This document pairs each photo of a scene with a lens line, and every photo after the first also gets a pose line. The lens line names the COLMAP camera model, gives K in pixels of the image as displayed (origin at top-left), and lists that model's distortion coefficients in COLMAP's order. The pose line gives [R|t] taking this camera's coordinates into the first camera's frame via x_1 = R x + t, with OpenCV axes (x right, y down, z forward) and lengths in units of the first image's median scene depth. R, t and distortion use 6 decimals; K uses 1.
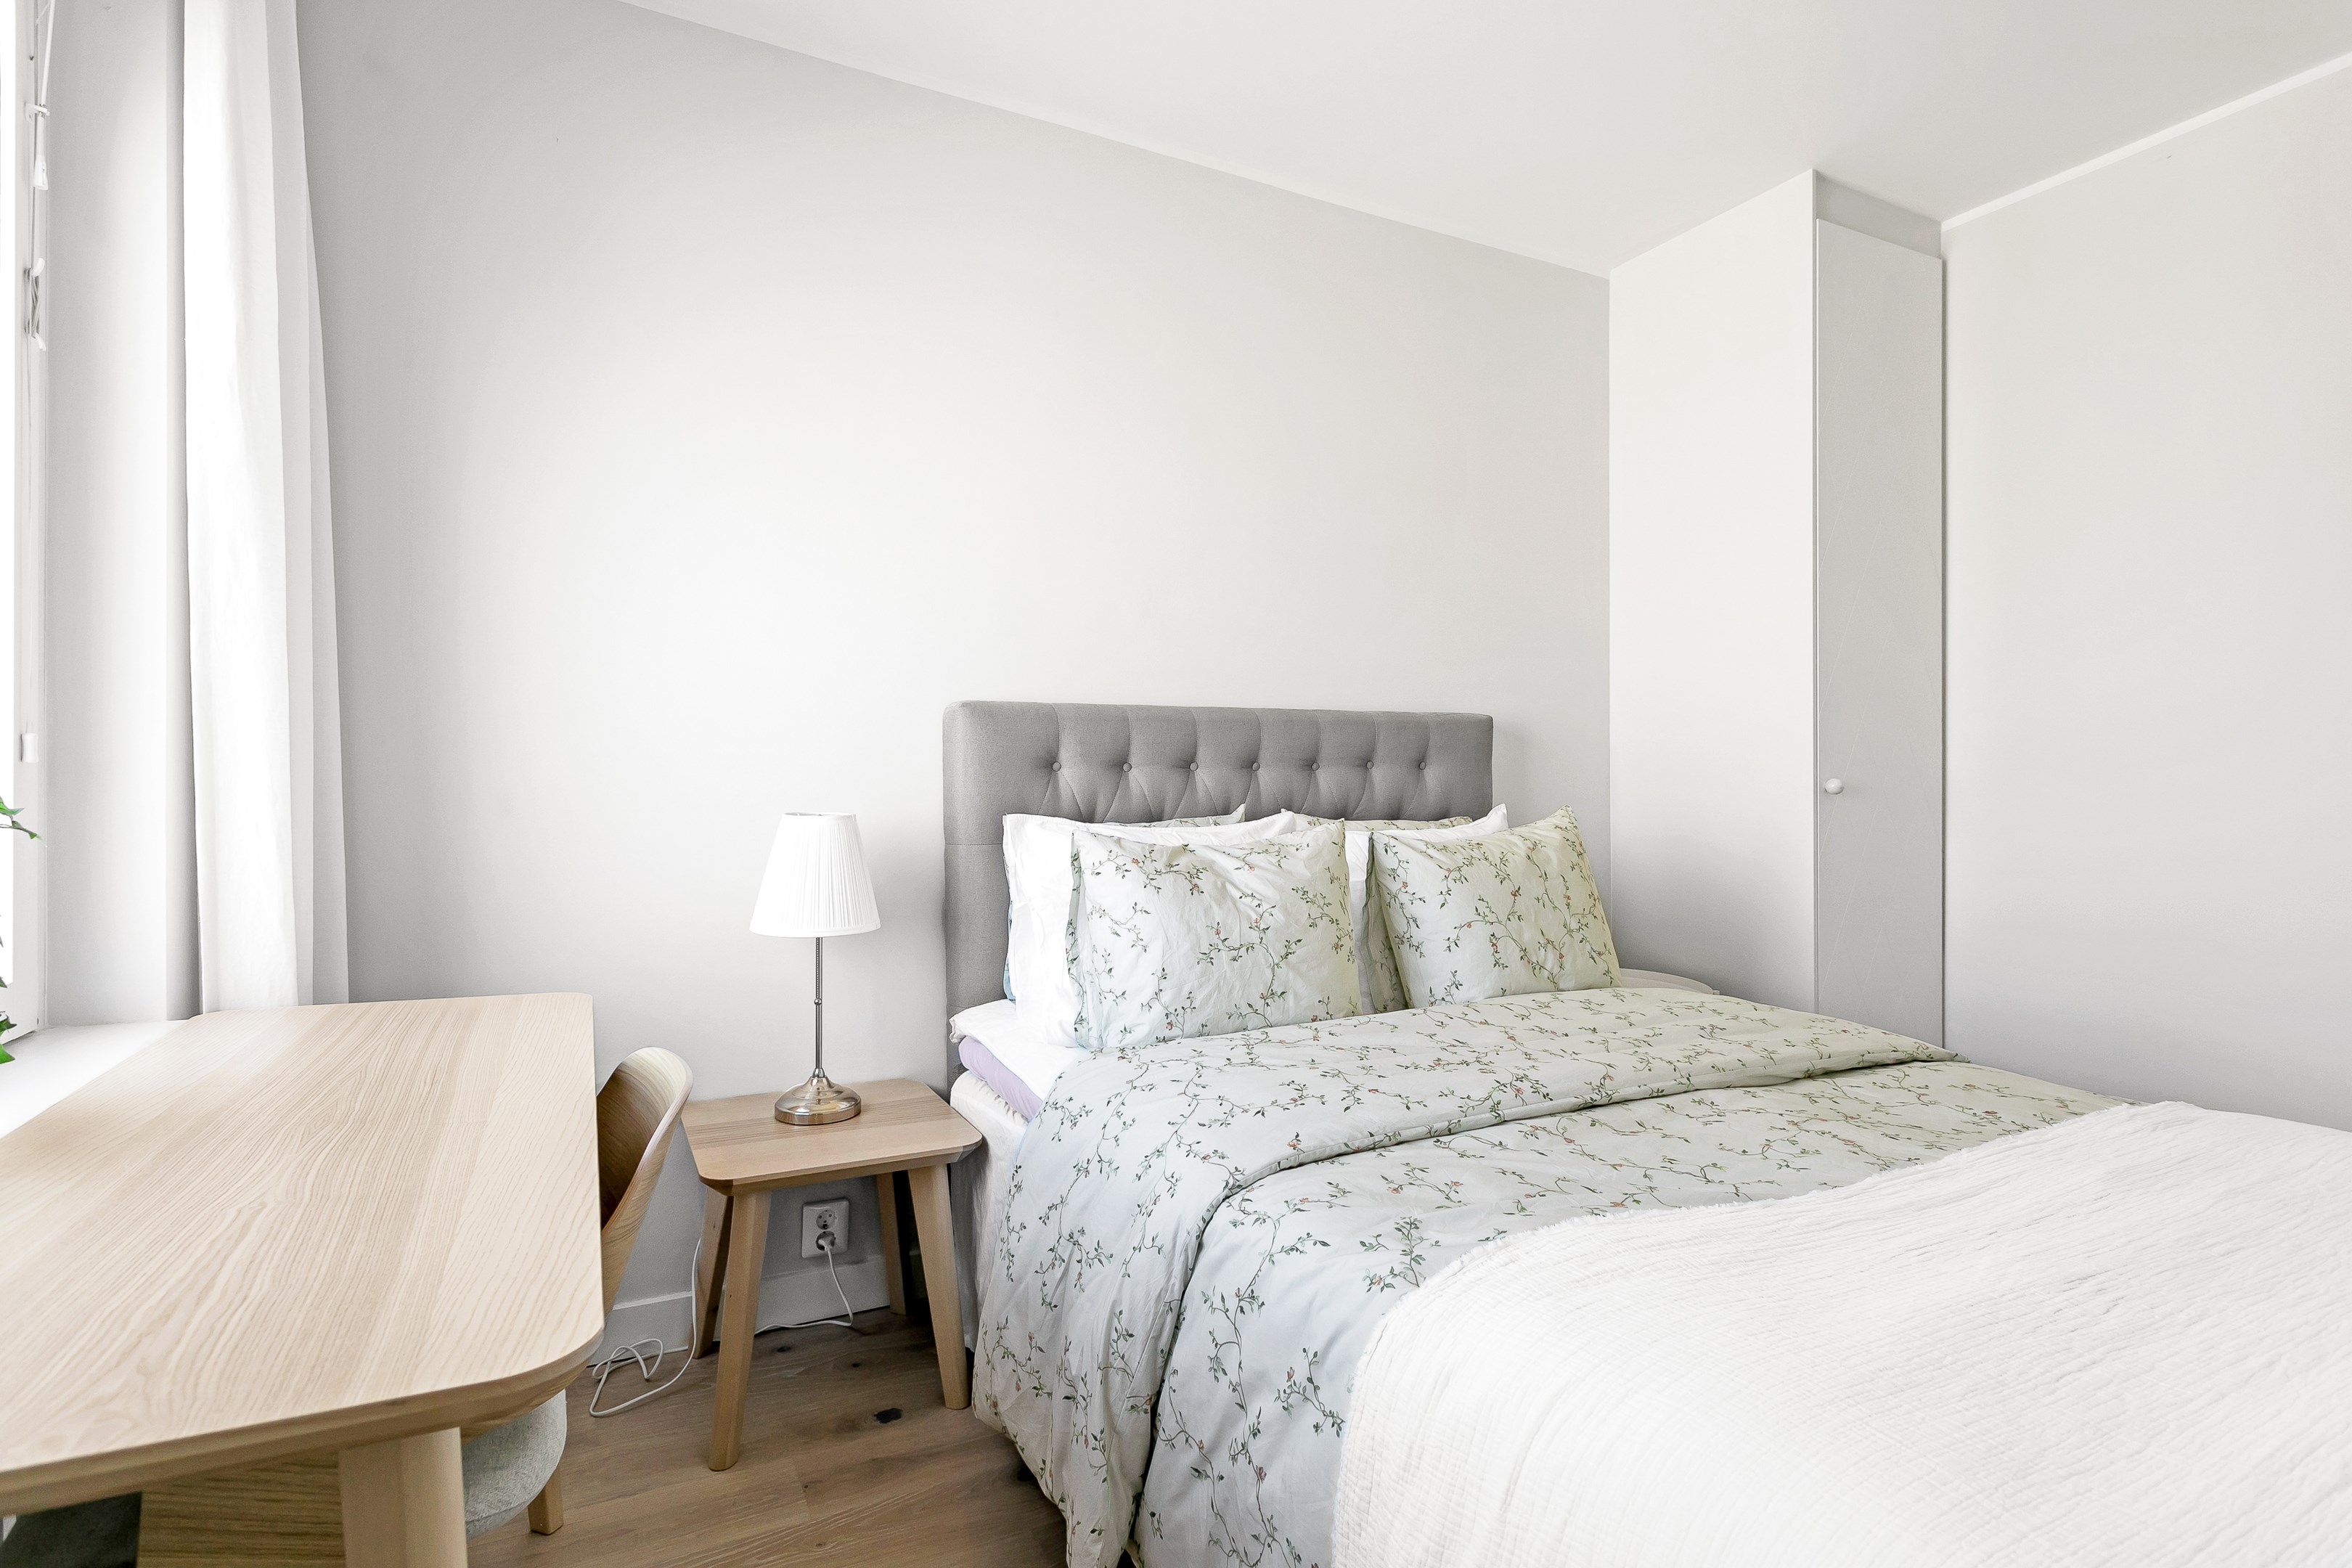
lens RADIAL K [[1157.7, 0, 1176.4], [0, 1157.7, 790.7], [0, 0, 1]] dist [0.004219, 0.002729]
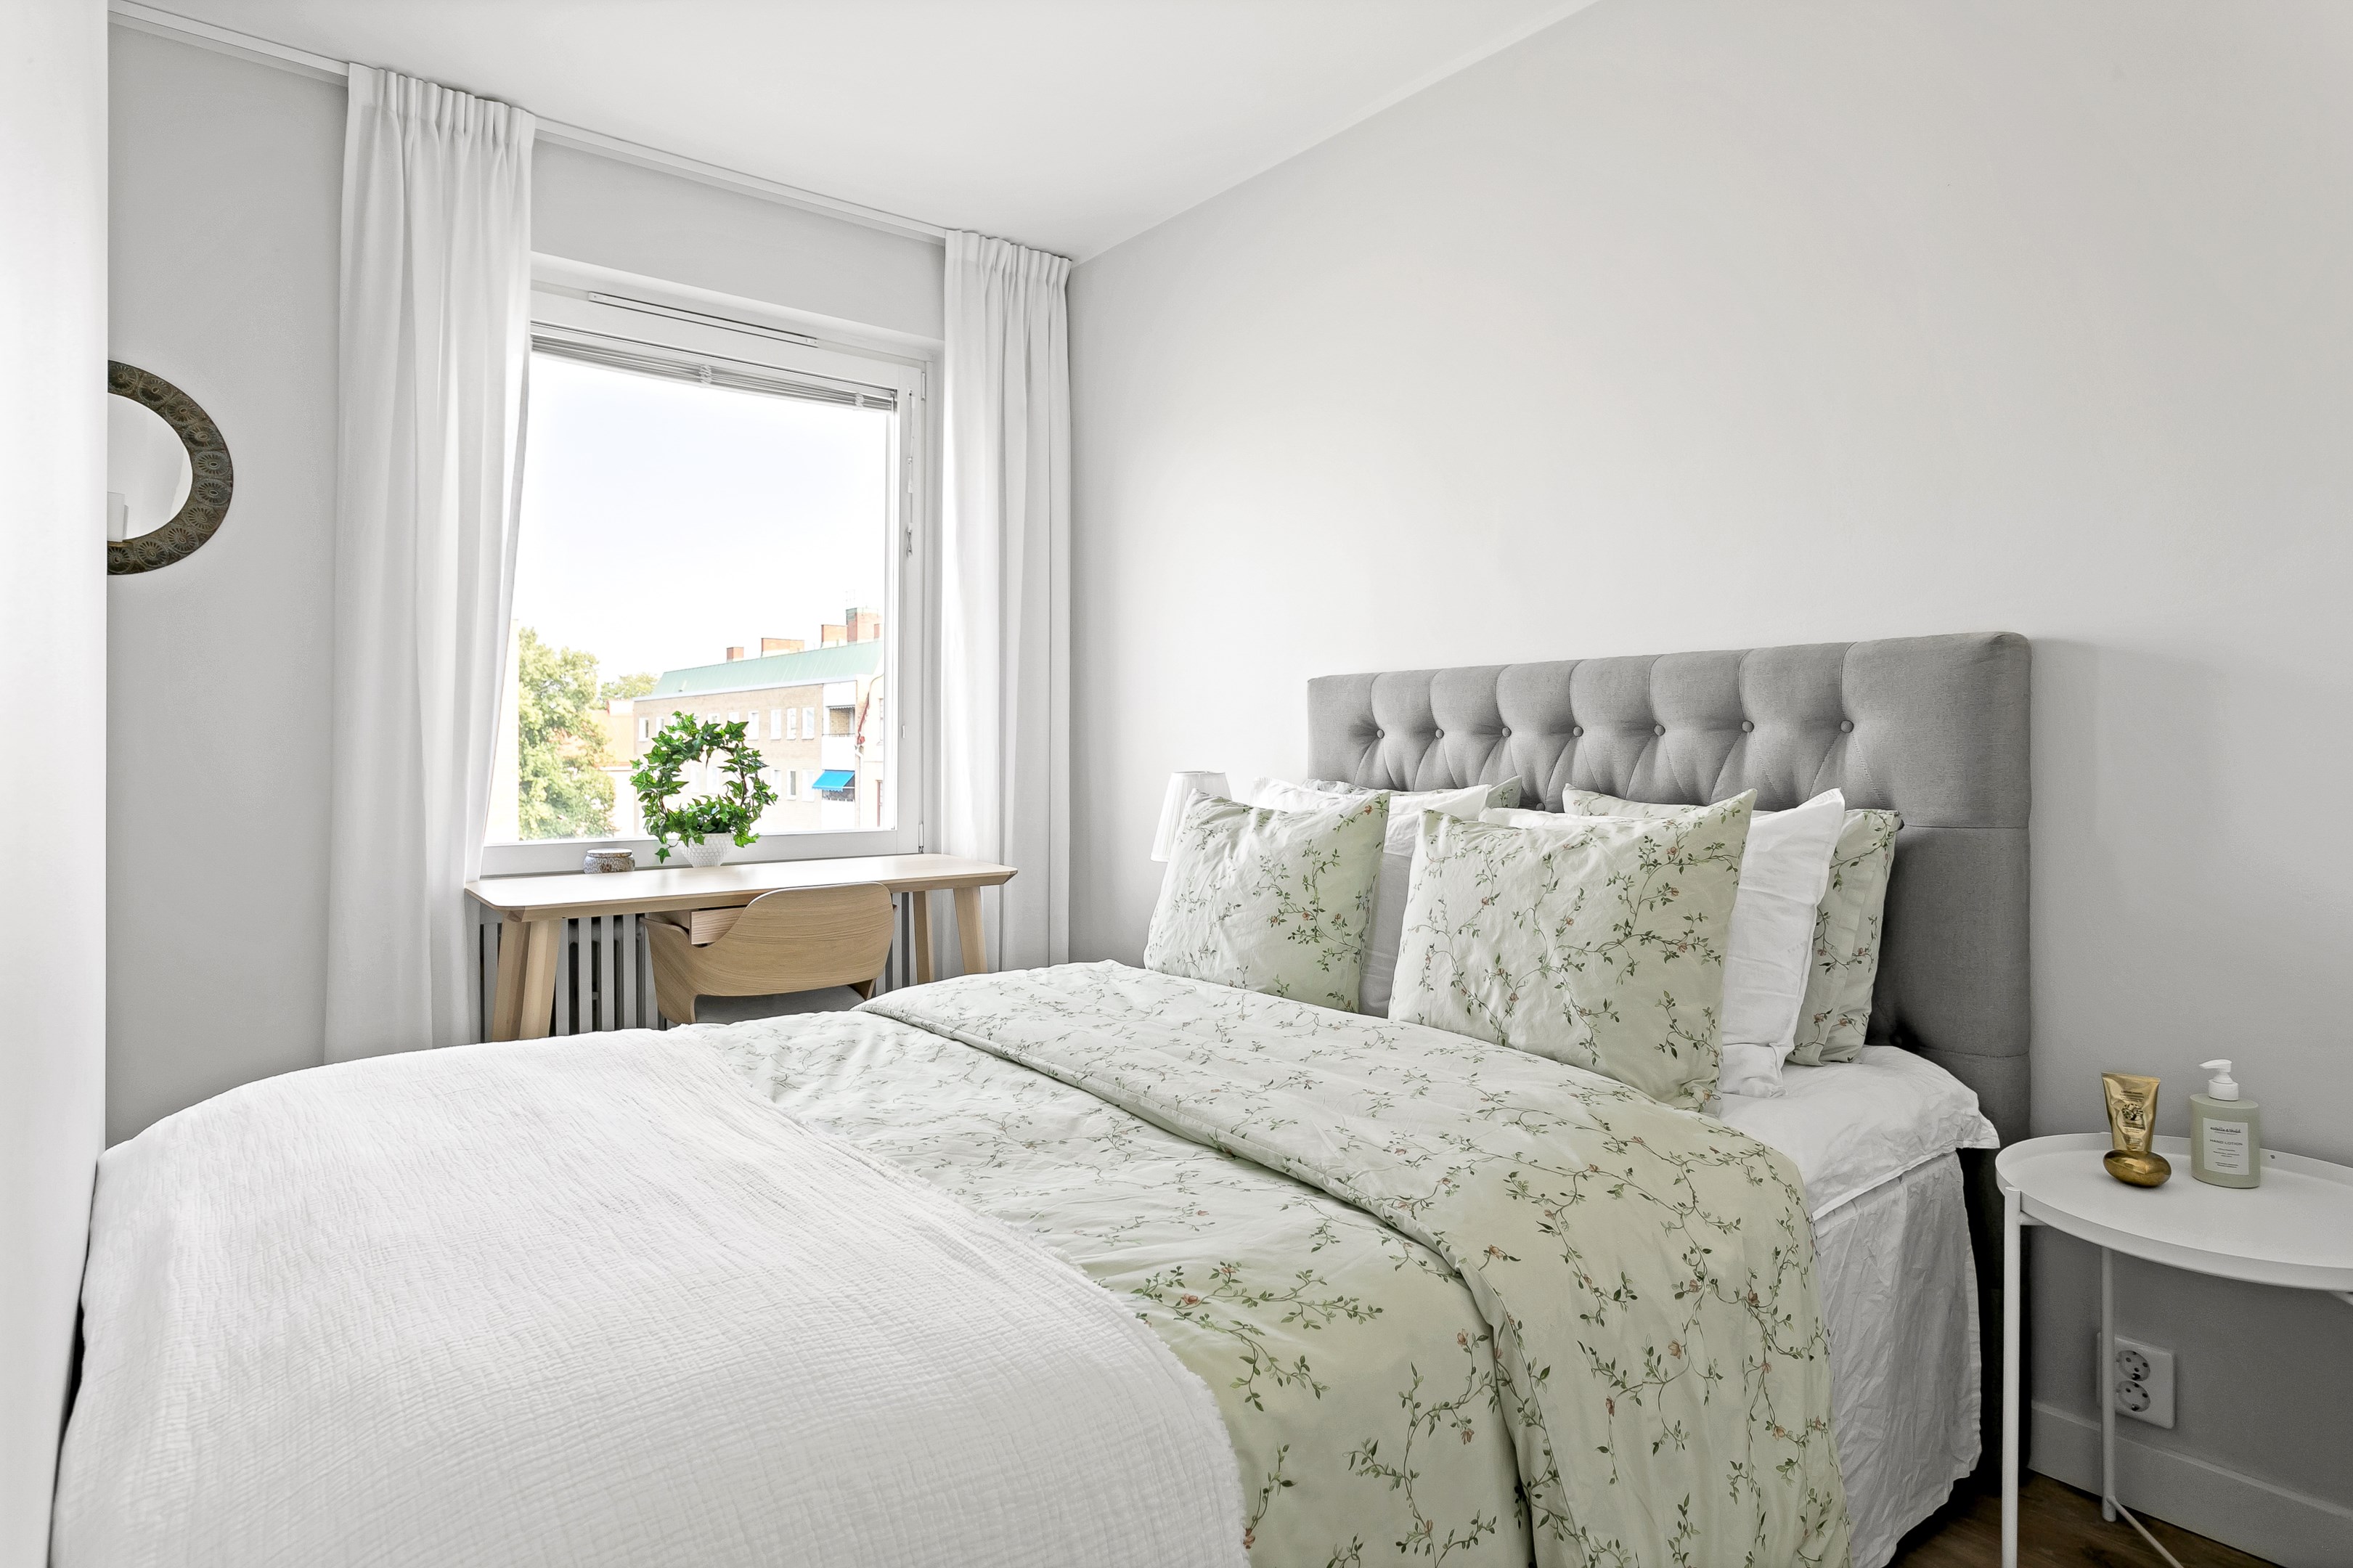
lens RADIAL K [[1338.2, 0, 1171.8], [0, 1338.2, 754.3], [0, 0, 1]] dist [0.011375, 0.003013]
pose [[0.165261, 0.005457, -0.986235, 1.220439], [-0.011461, 0.999928, 0.003613, -0.005861], [0.986183, 0.010706, 0.165312, 0.733630]]
